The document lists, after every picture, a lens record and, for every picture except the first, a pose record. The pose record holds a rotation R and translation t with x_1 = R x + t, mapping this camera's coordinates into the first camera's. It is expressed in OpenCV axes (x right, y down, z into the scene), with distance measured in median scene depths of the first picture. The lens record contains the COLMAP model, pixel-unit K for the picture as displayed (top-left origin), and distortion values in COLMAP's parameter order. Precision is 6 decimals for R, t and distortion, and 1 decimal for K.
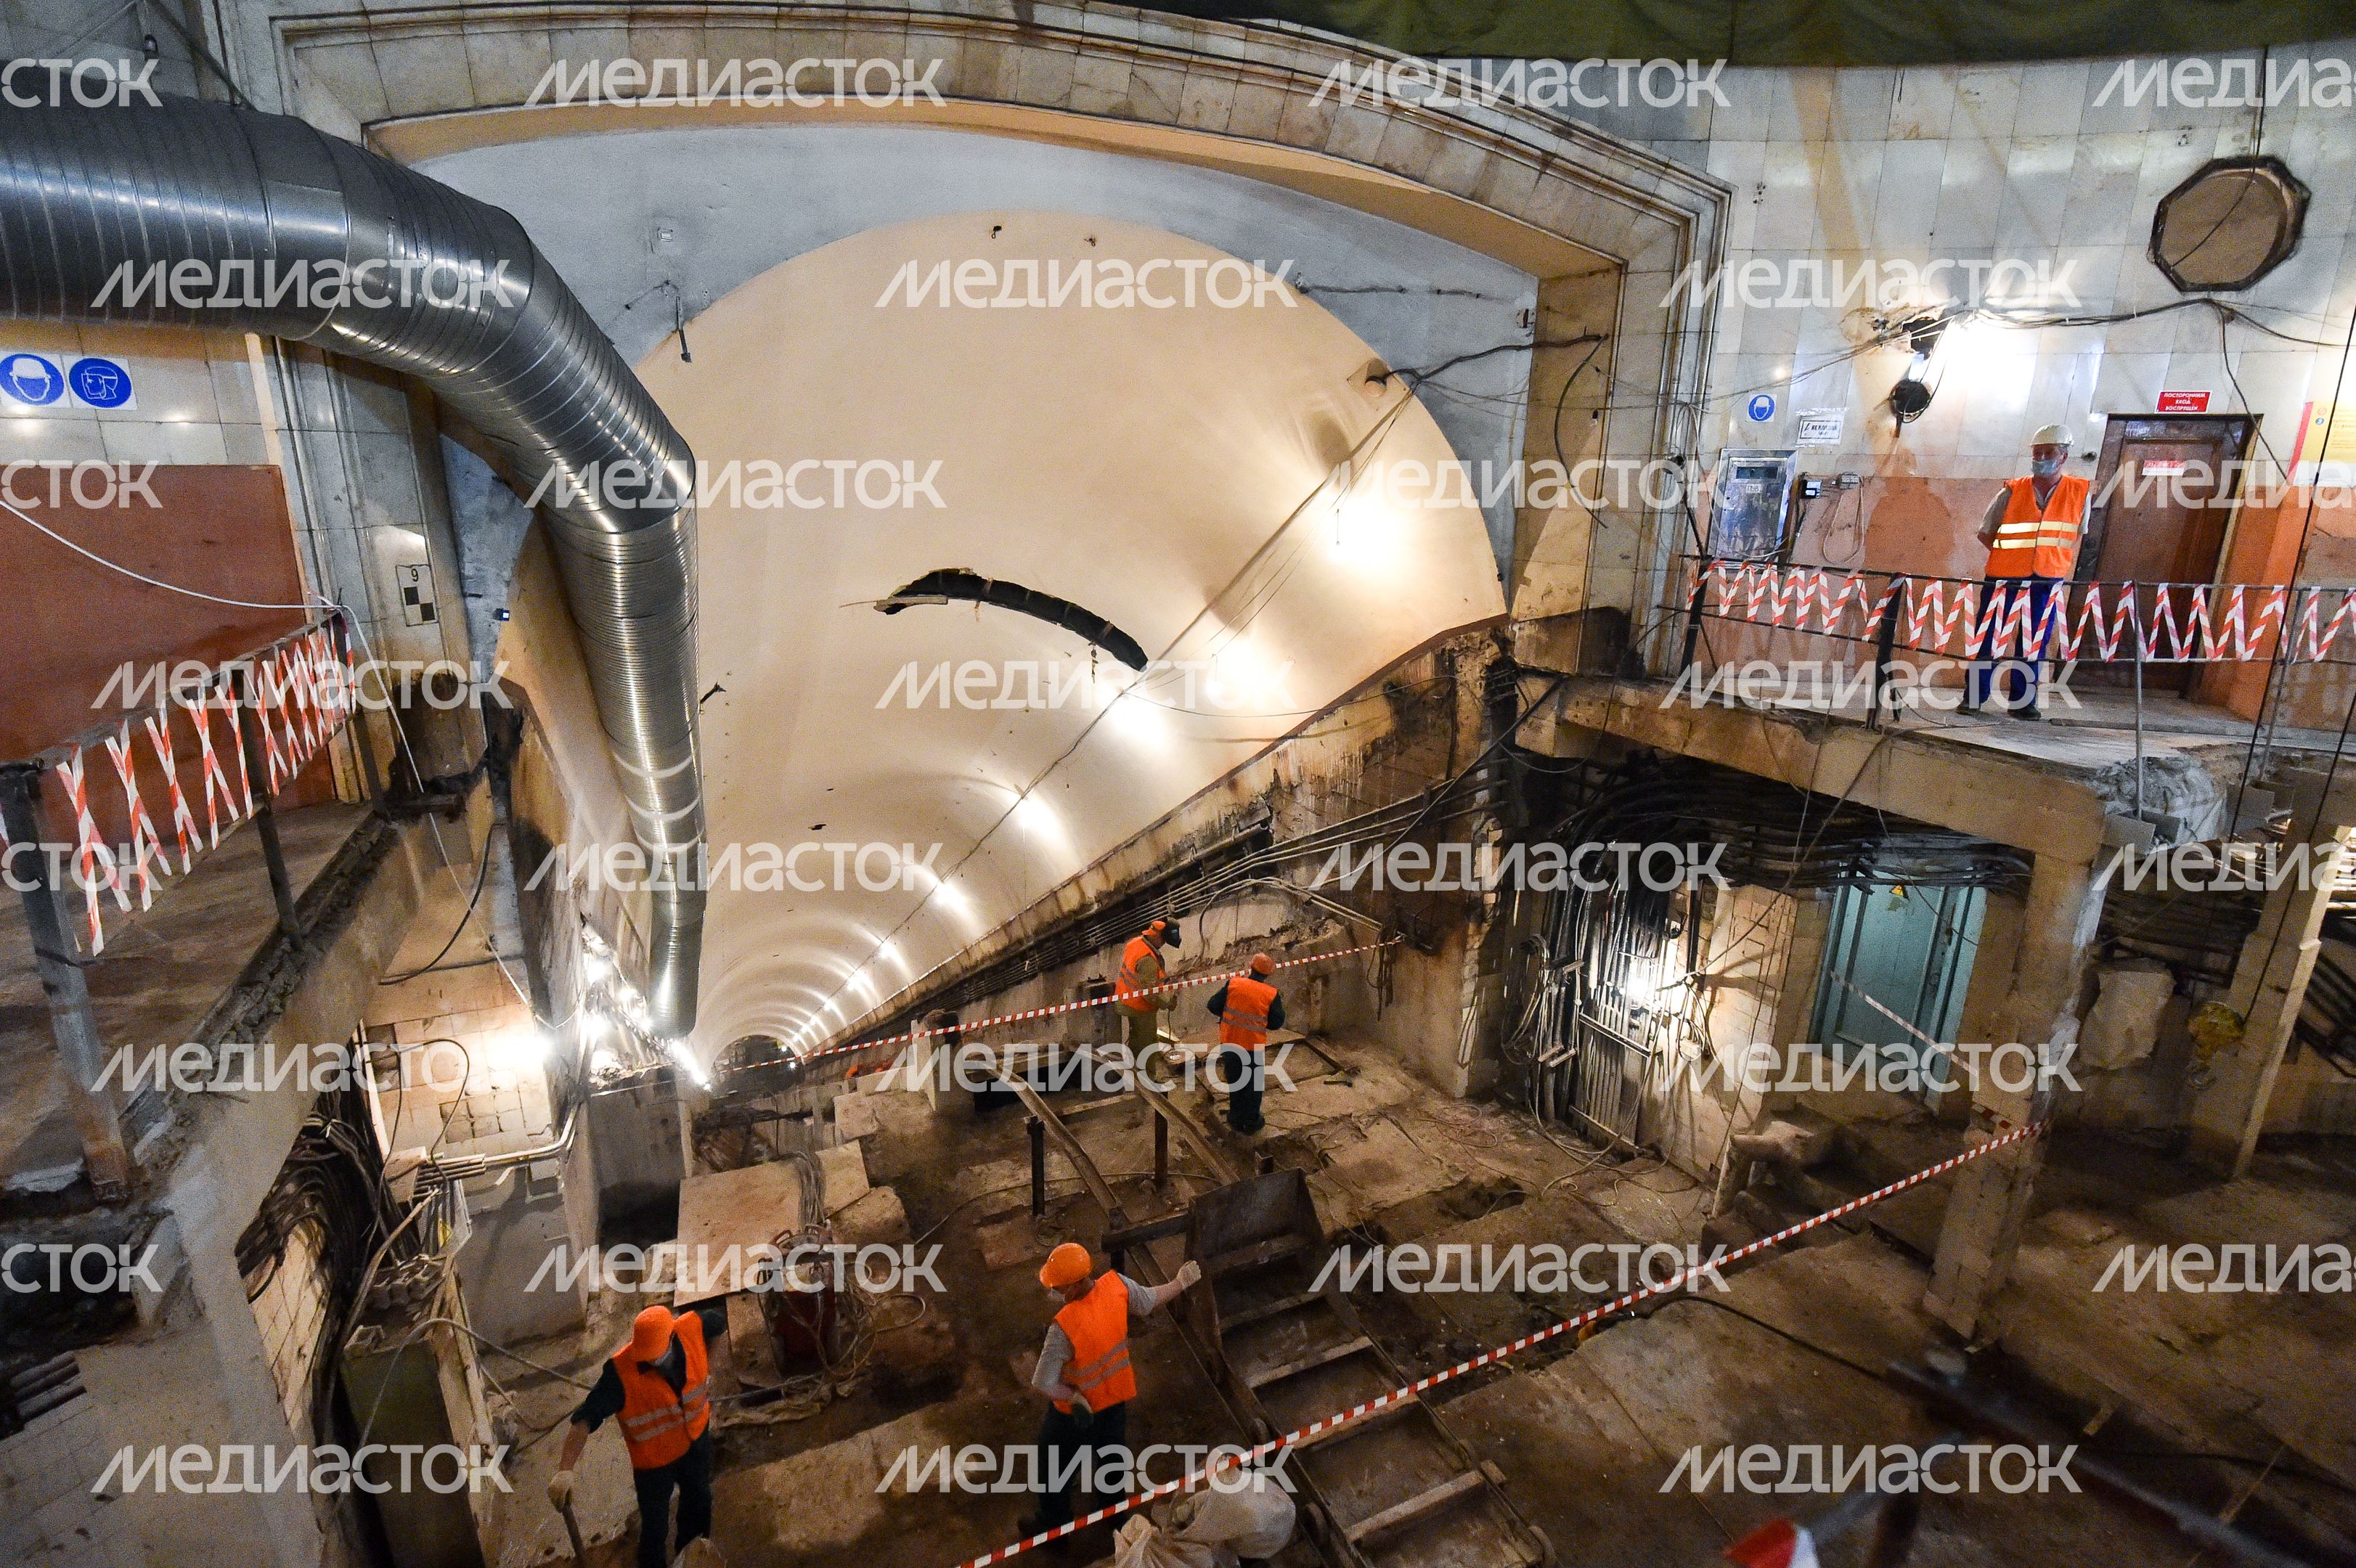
lens RADIAL K [[1071.9, 0, 1175.1], [0, 1071.9, 799.9], [0, 0, 1]] dist [-0.006623, -0.010190]
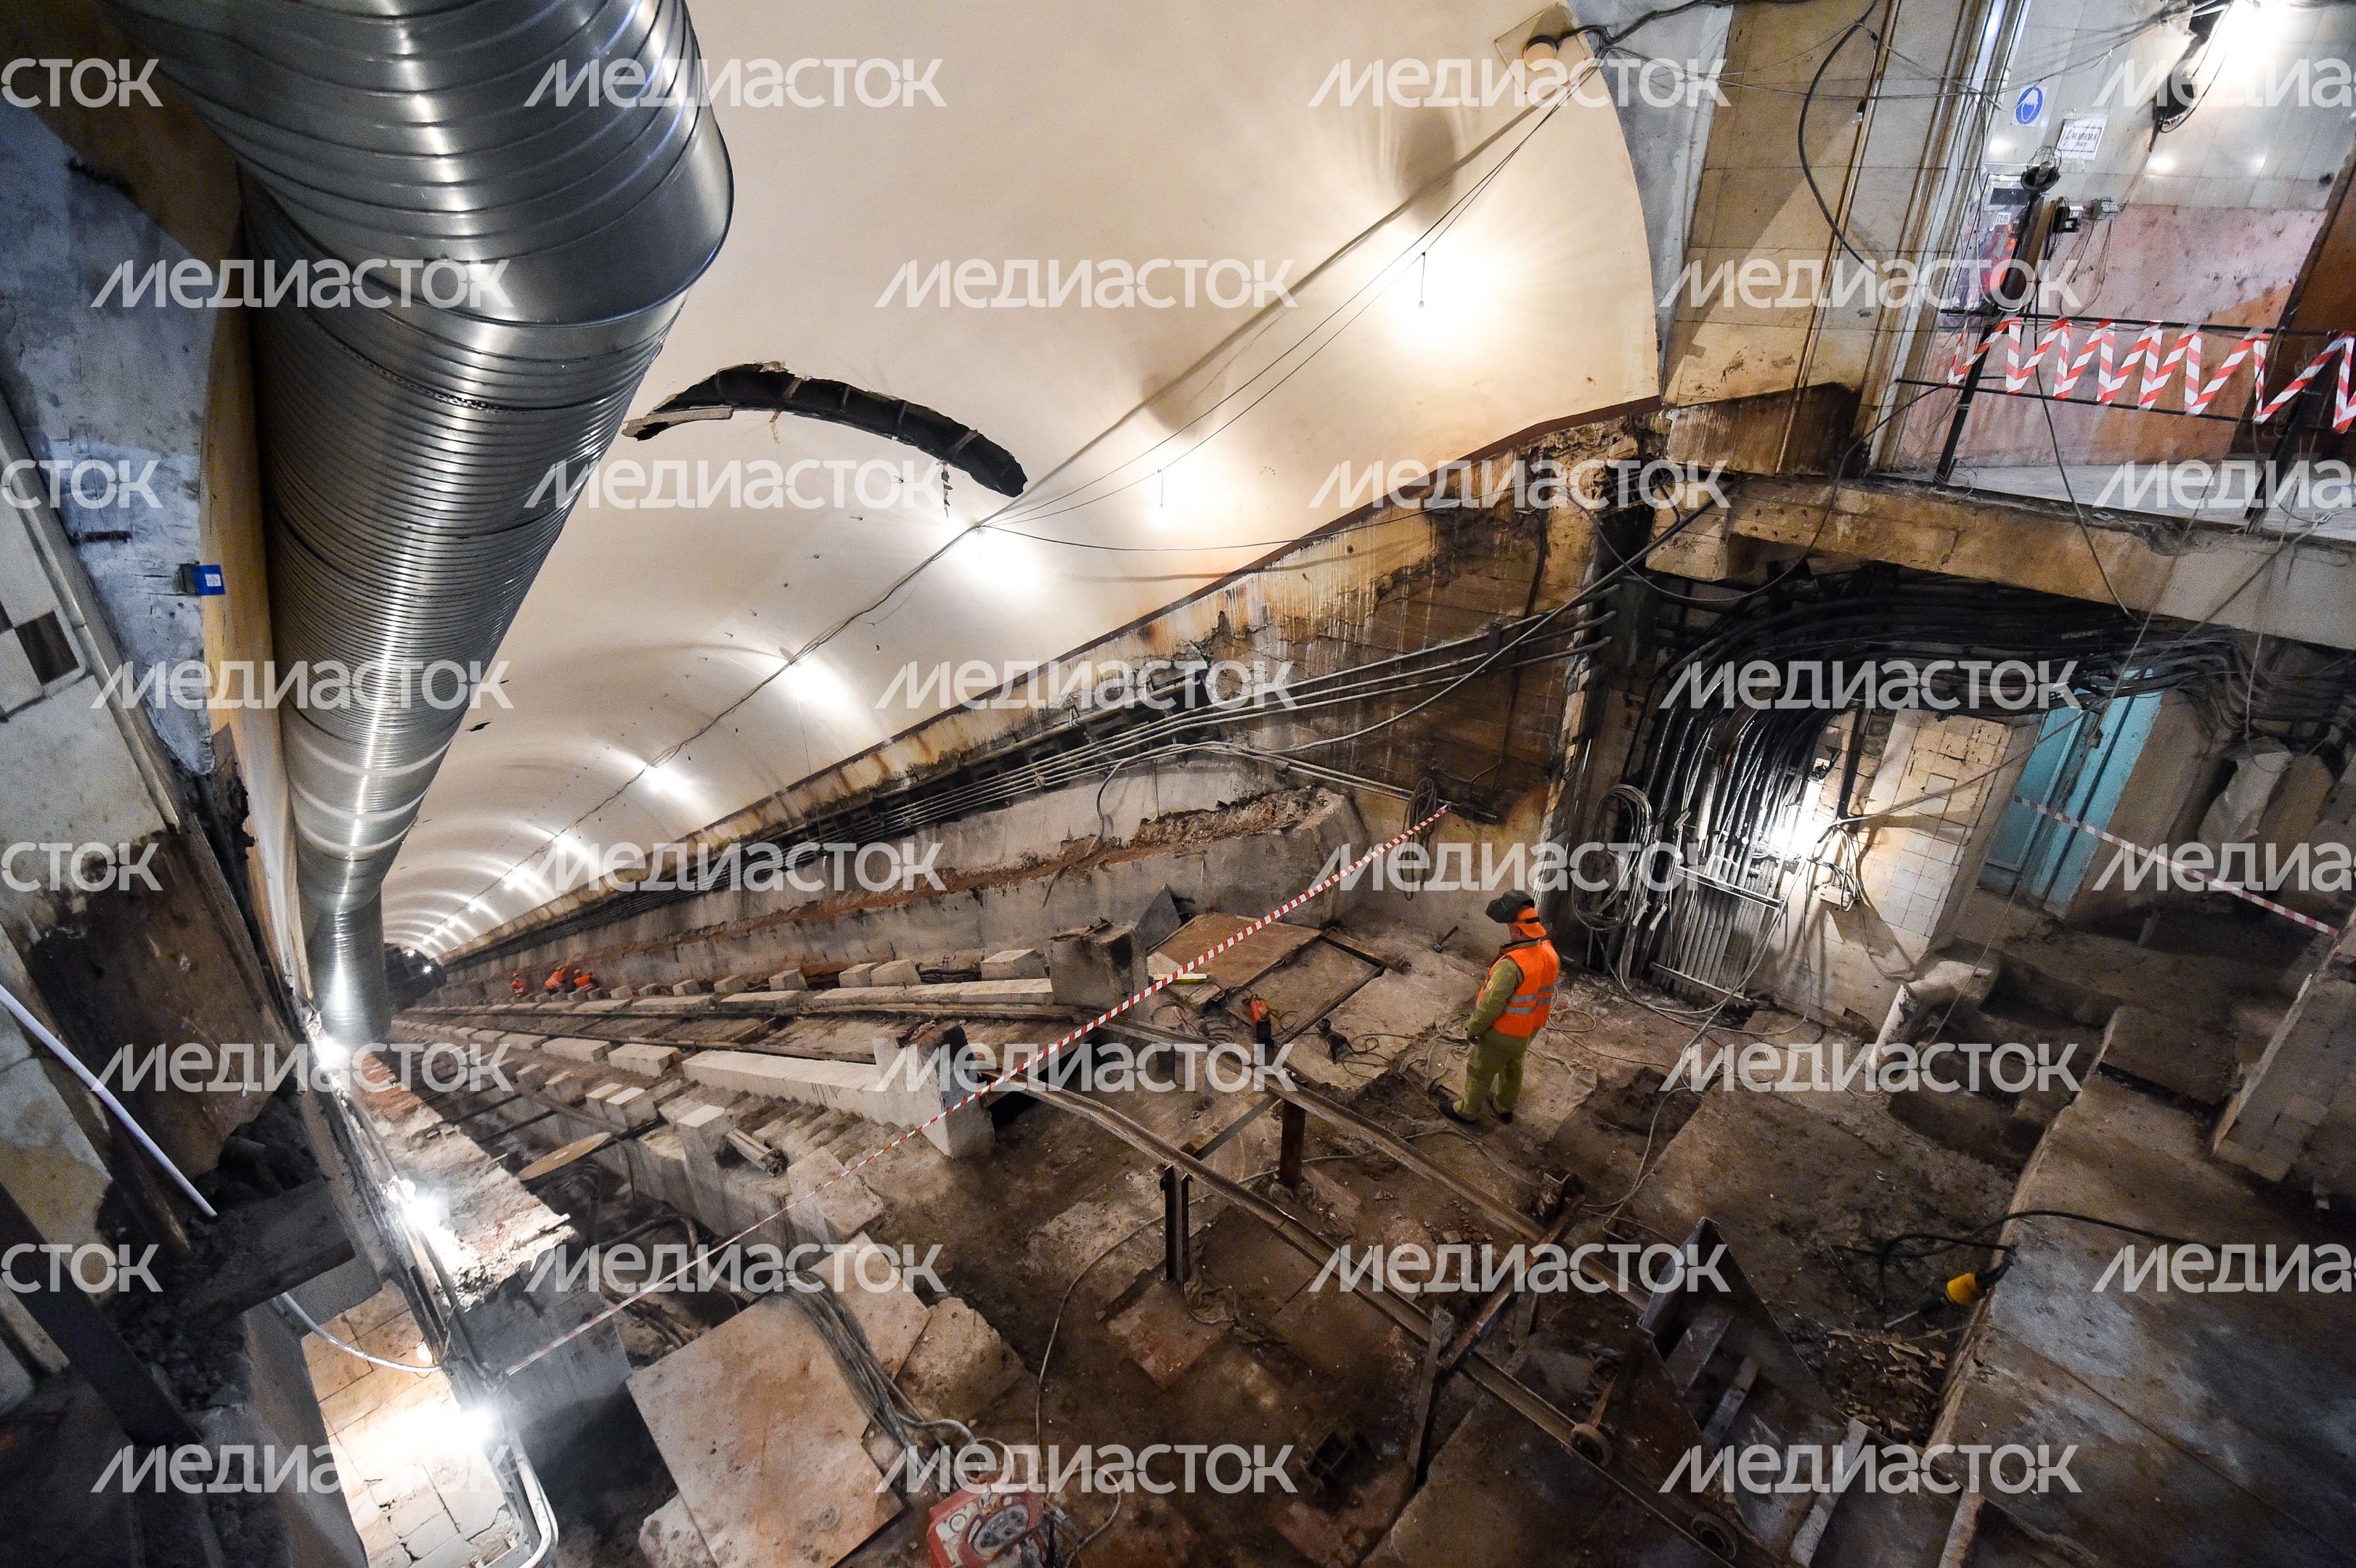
lens RADIAL K [[1071.9, 0, 1156.3], [0, 1071.9, 796.0], [0, 0, 1]] dist [-0.006623, -0.010190]
pose [[0.943310, -0.165292, 0.287829, -0.318145], [0.106564, 0.972092, 0.209001, -0.102982], [-0.314342, -0.166480, 0.934598, 0.386044]]
